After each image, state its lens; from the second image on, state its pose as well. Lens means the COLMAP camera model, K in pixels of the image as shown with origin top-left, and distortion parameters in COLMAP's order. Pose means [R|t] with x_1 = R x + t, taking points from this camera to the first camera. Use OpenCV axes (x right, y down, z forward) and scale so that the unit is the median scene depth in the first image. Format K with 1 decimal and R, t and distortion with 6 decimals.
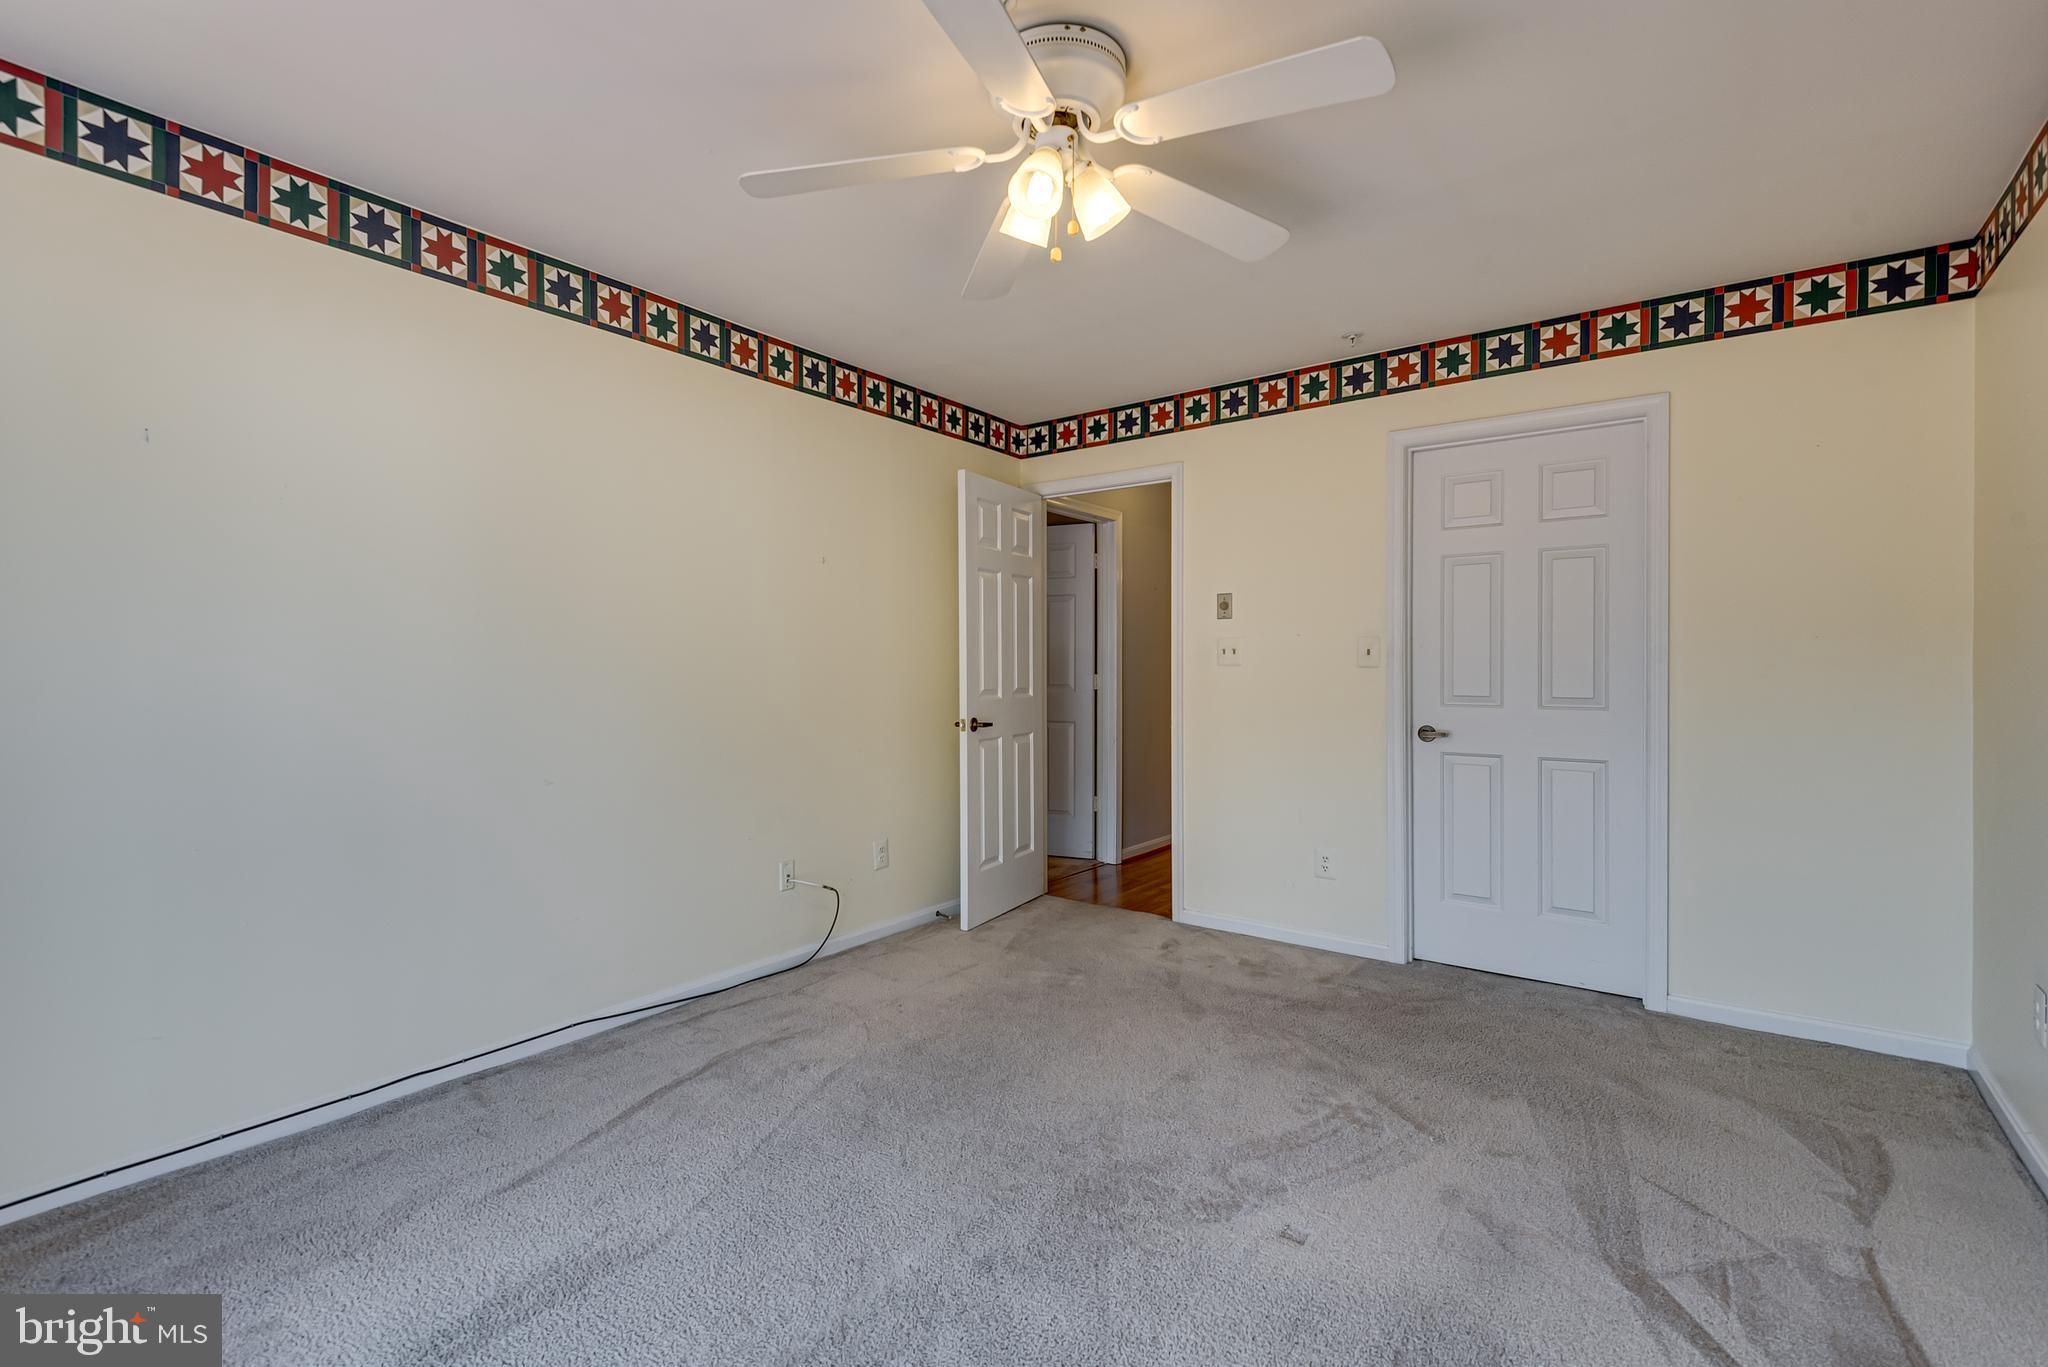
lens RADIAL K [[922.8, 0, 1010.3], [0, 922.8, 683.9], [0, 0, 1]] dist [0.019653, -0.009106]
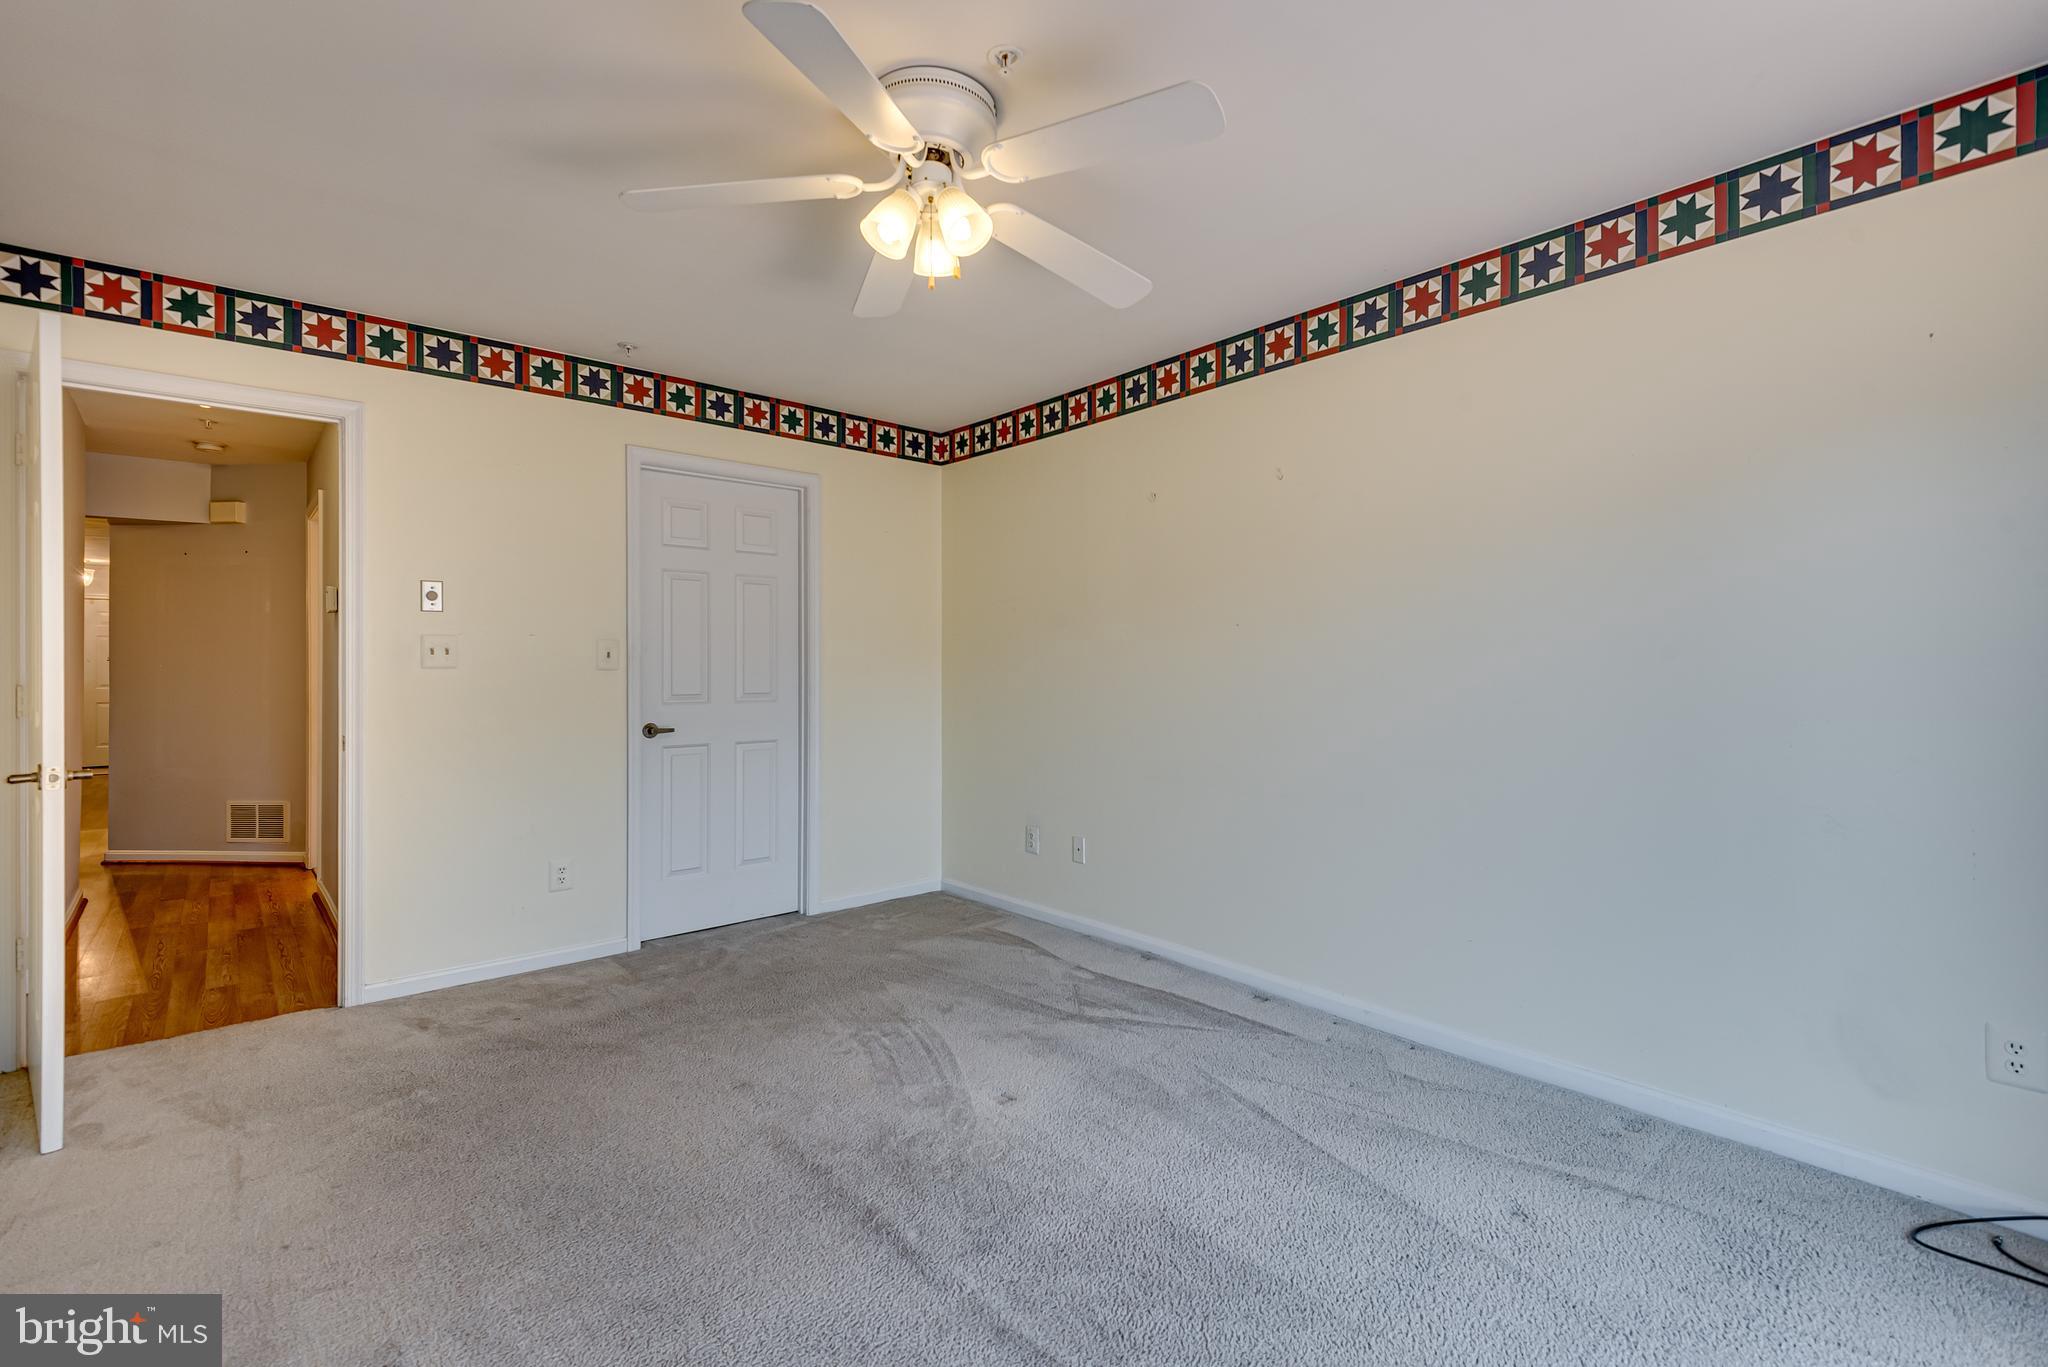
lens RADIAL K [[922.8, 0, 1006.8], [0, 922.8, 665.3], [0, 0, 1]] dist [0.019653, -0.009106]
pose [[0.227047, -0.006482, 0.973862, -0.544801], [0.012681, 0.999913, 0.003699, -0.022522], [-0.973801, 0.011510, 0.227110, 0.369253]]
